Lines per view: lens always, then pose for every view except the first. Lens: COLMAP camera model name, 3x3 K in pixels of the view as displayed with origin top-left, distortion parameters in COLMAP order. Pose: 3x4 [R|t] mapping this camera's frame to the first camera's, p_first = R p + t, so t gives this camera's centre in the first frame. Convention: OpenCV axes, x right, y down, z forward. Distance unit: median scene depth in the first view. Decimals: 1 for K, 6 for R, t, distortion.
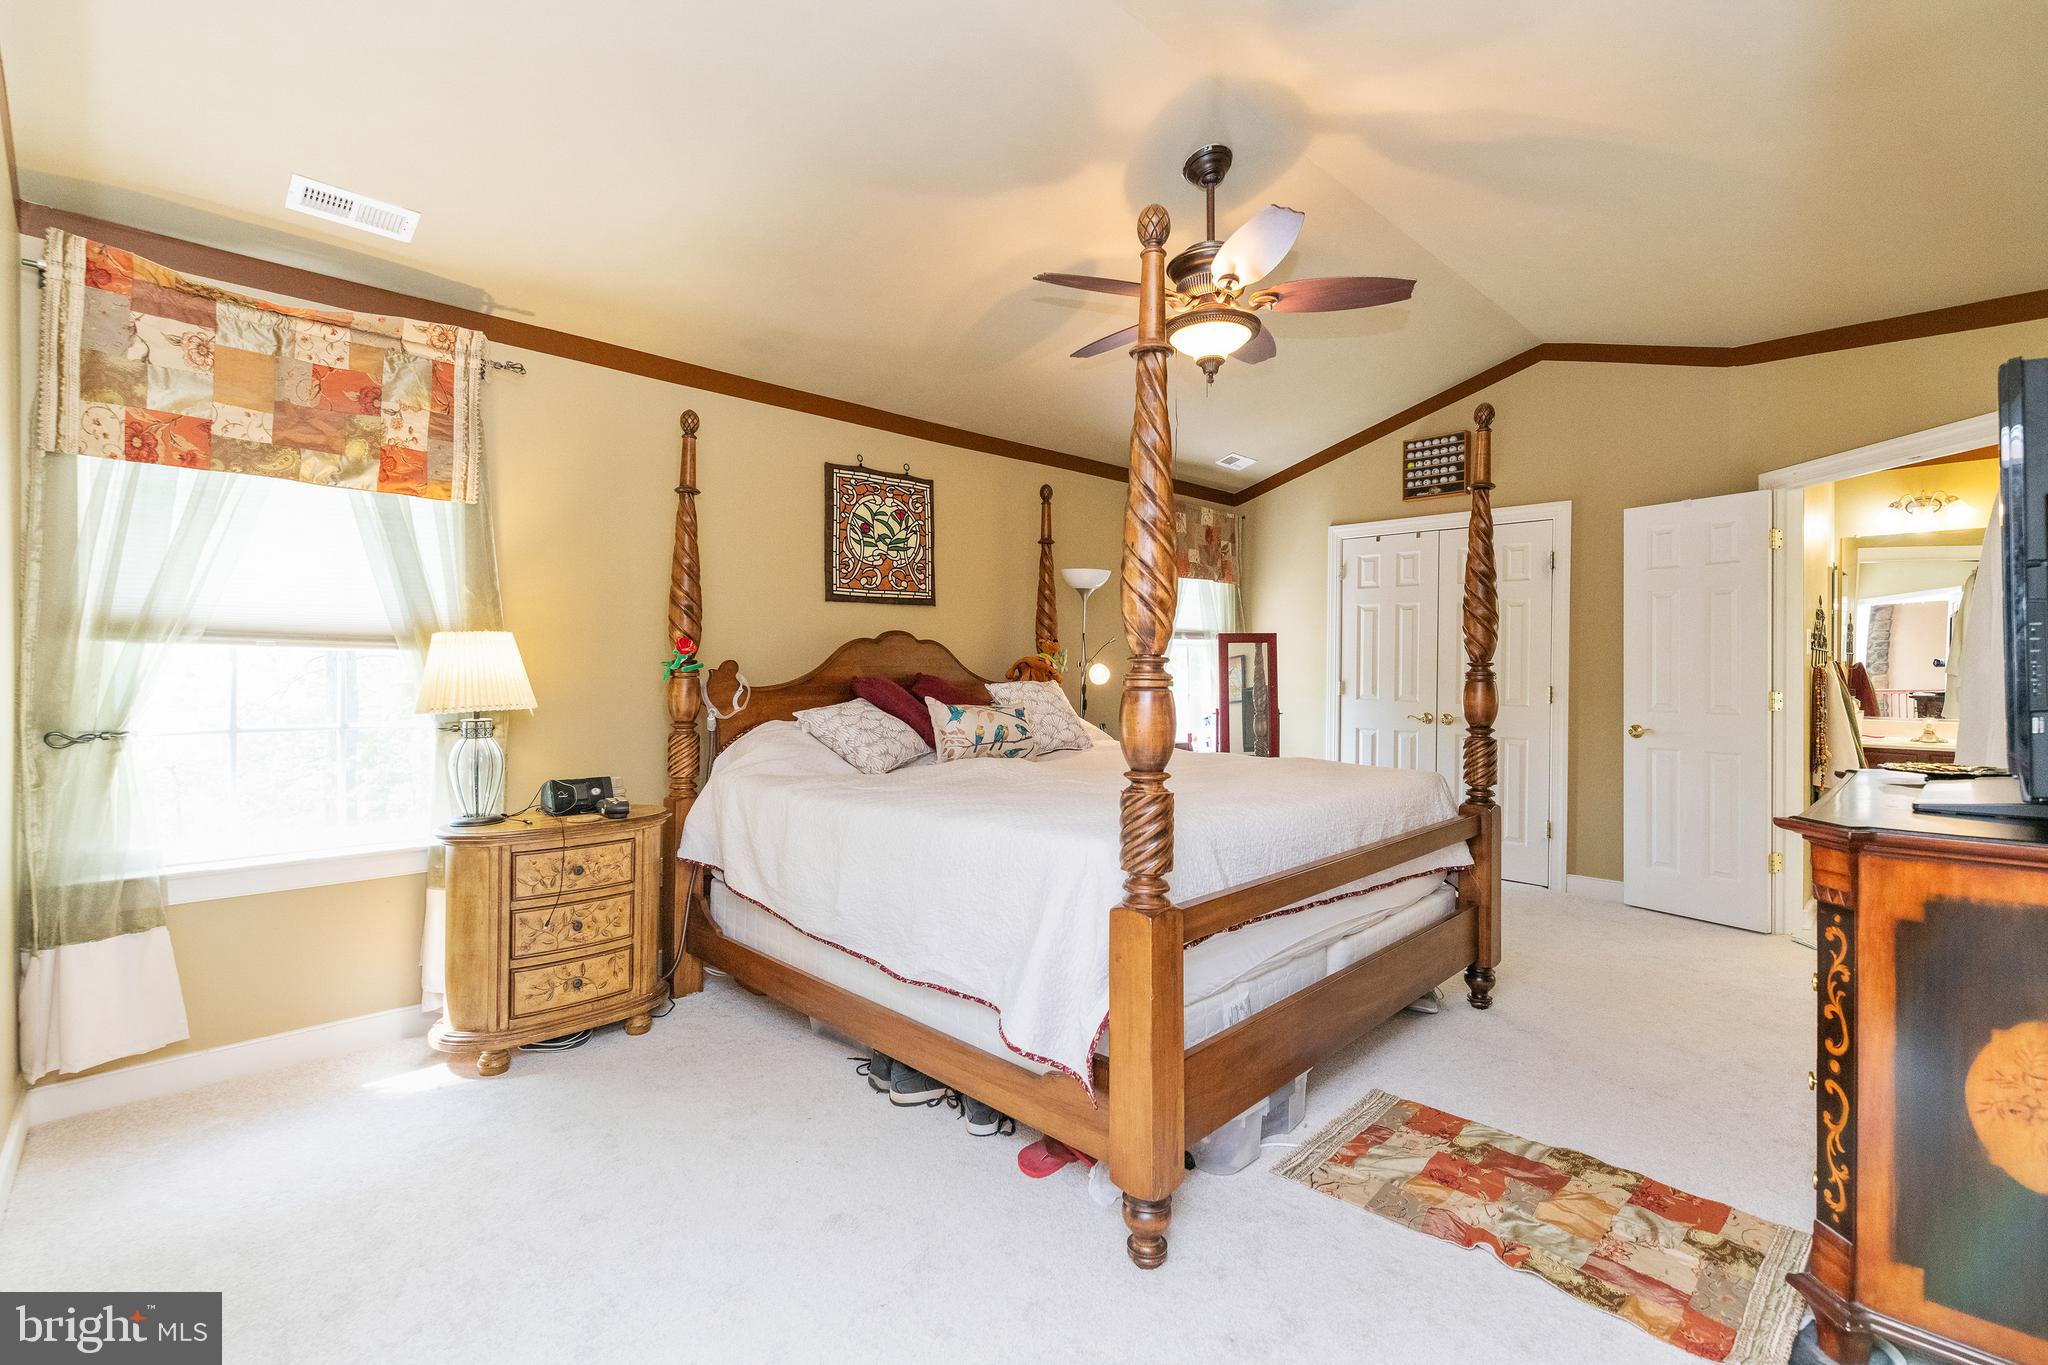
lens RADIAL K [[907.0, 0, 1027.6], [0, 907.0, 663.3], [0, 0, 1]] dist [-0.013156, -0.001843]
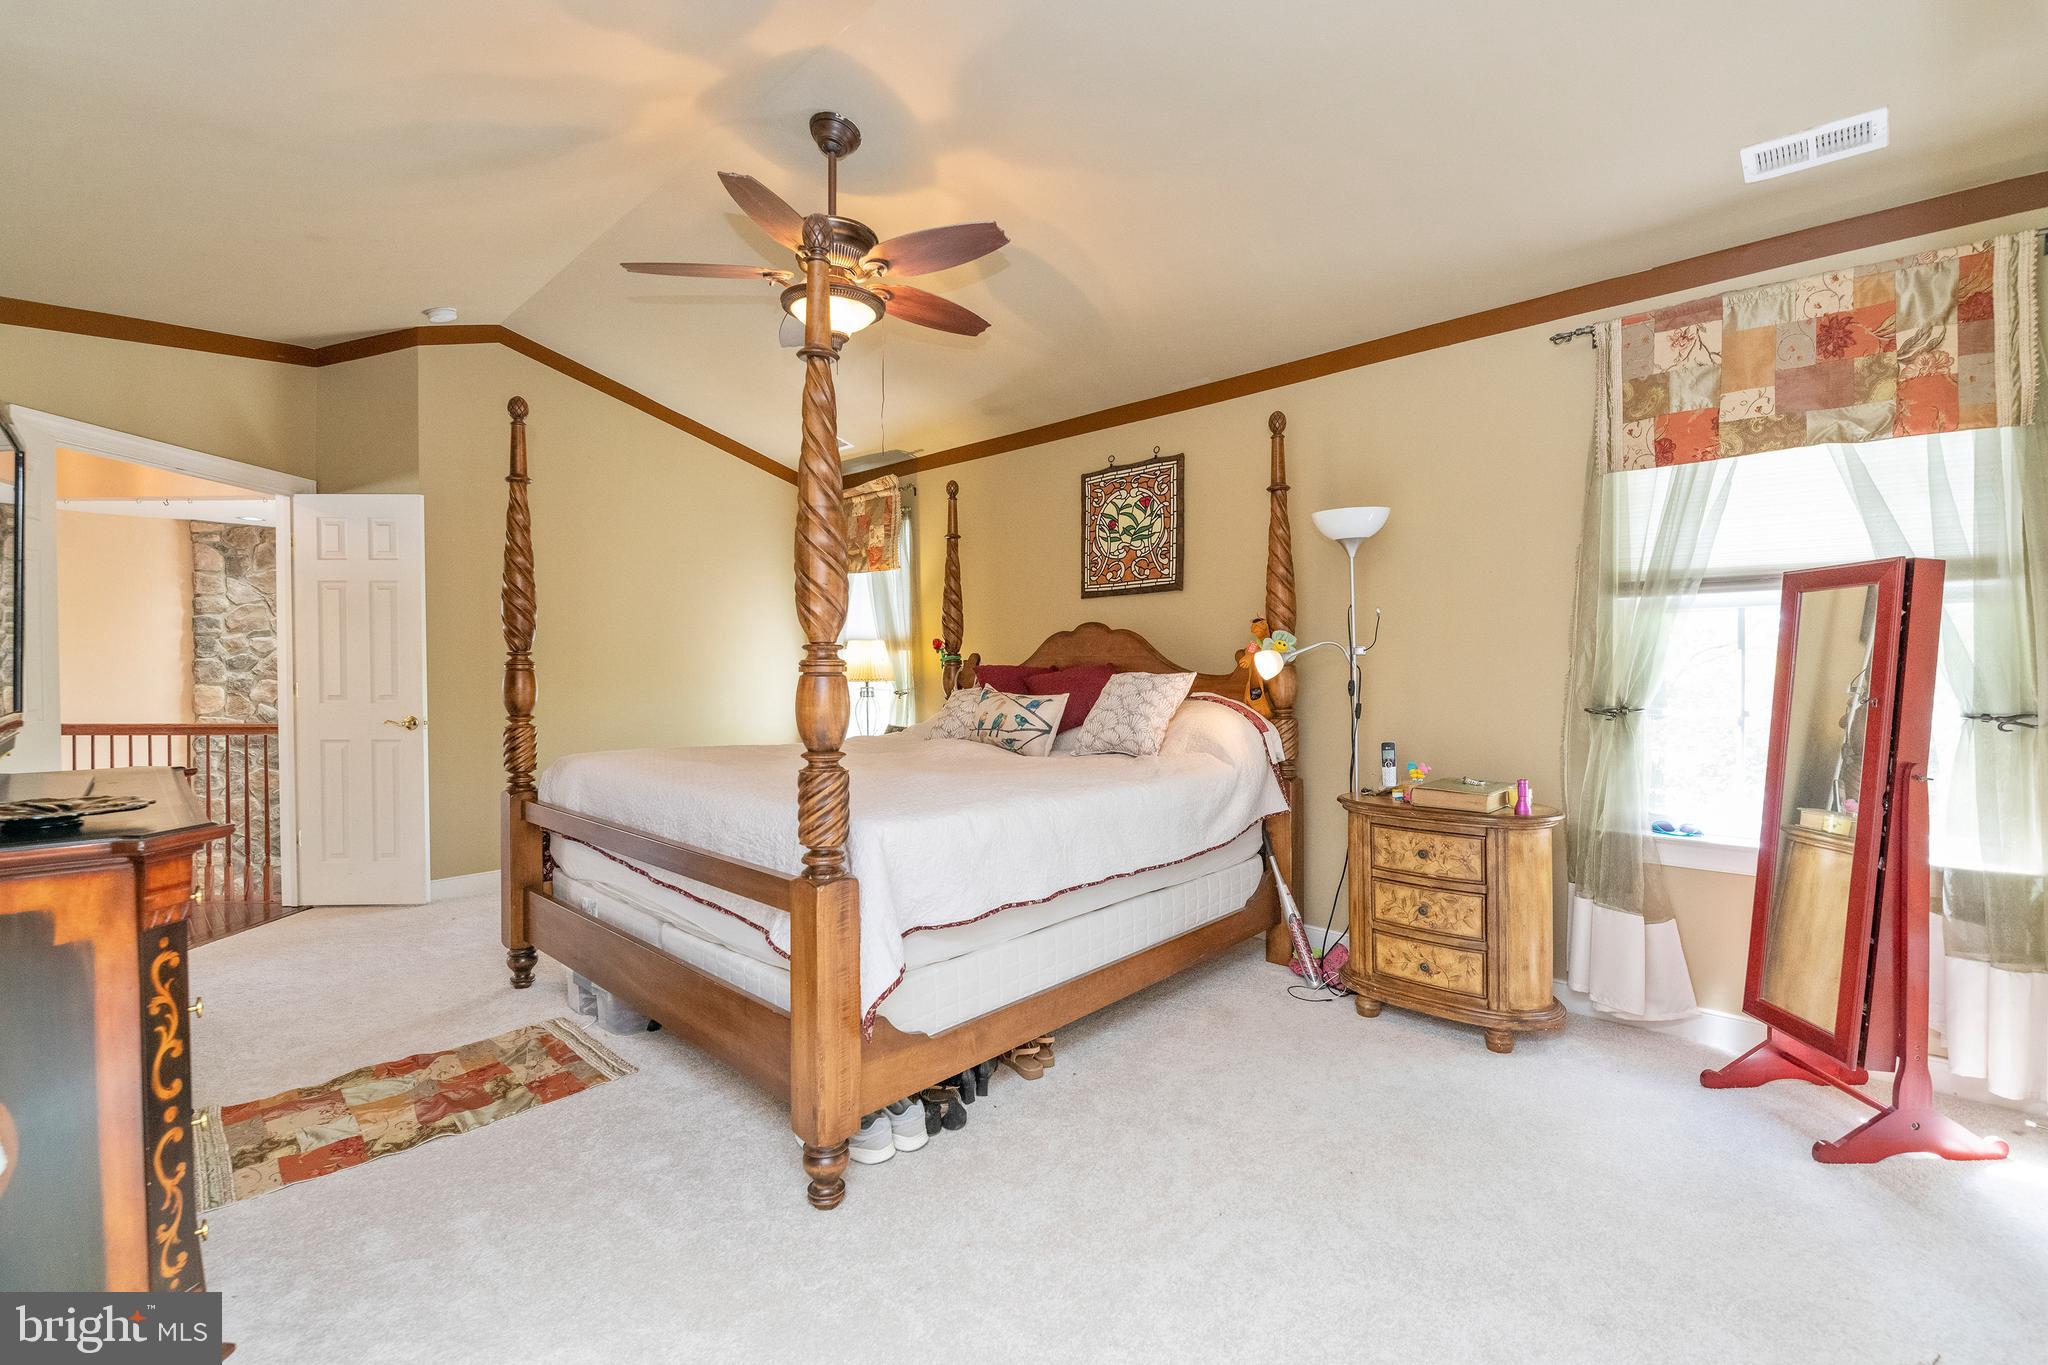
lens RADIAL K [[907.0, 0, 1027.5], [0, 907.0, 678.7], [0, 0, 1]] dist [-0.013156, -0.001843]
pose [[0.026064, 0.017466, -0.999508, 0.856144], [0.010098, 0.999792, 0.017734, 0.009146], [0.999609, -0.010555, 0.025882, 0.860153]]
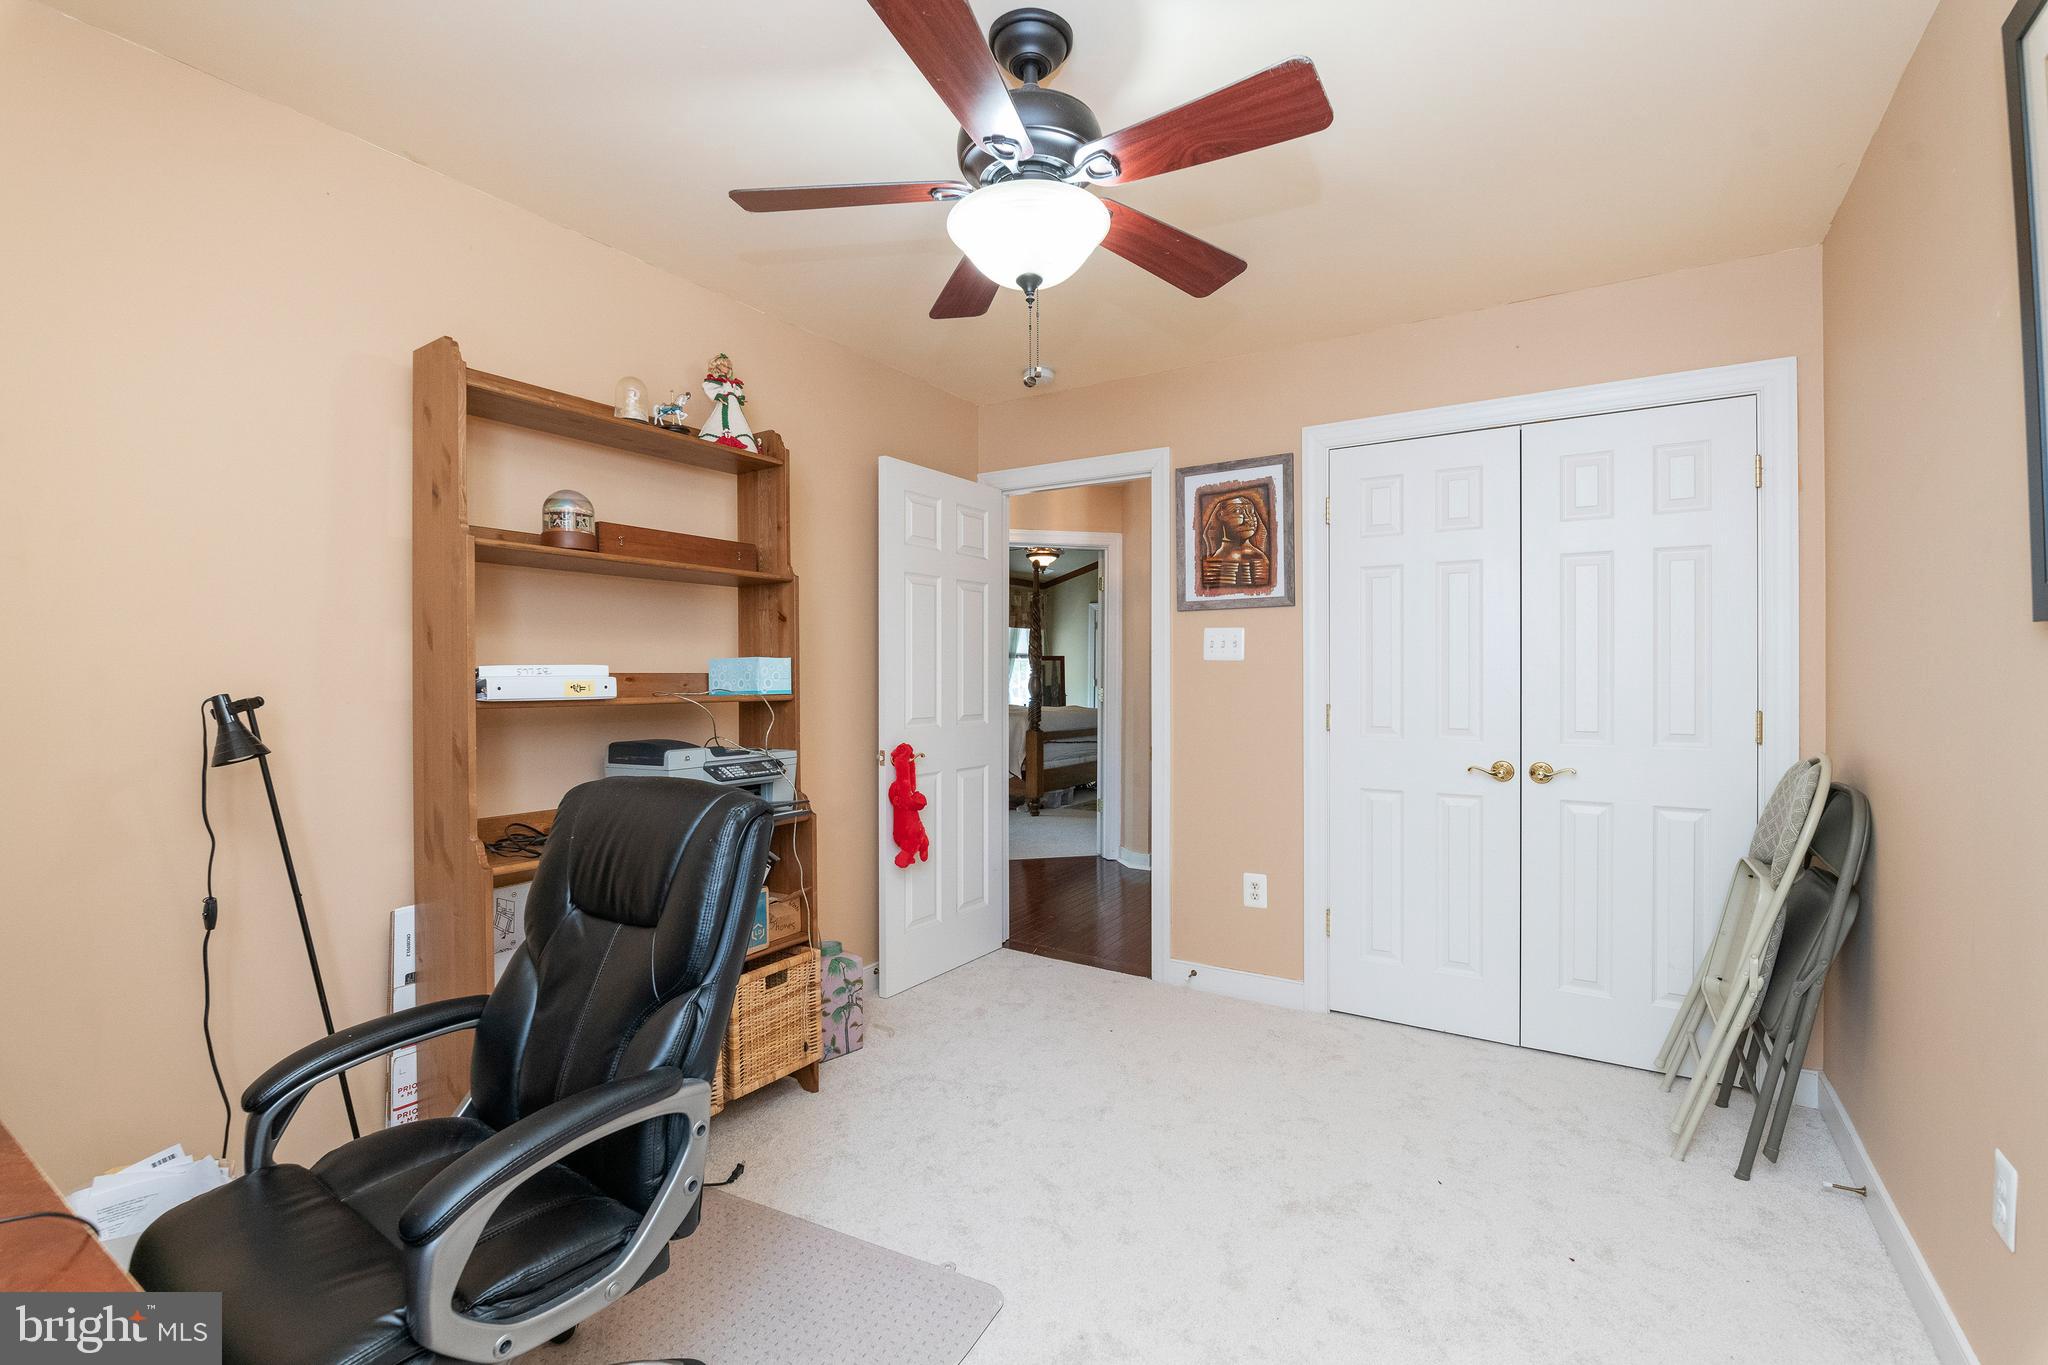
lens RADIAL K [[907.0, 0, 1016.1], [0, 907.0, 679.7], [0, 0, 1]] dist [-0.013156, -0.001843]
pose [[0.975960, 0.003614, 0.217920, -0.363370], [-0.005364, 0.999958, 0.007439, 0.006367], [-0.217884, -0.008430, 0.975938, -1.276768]]
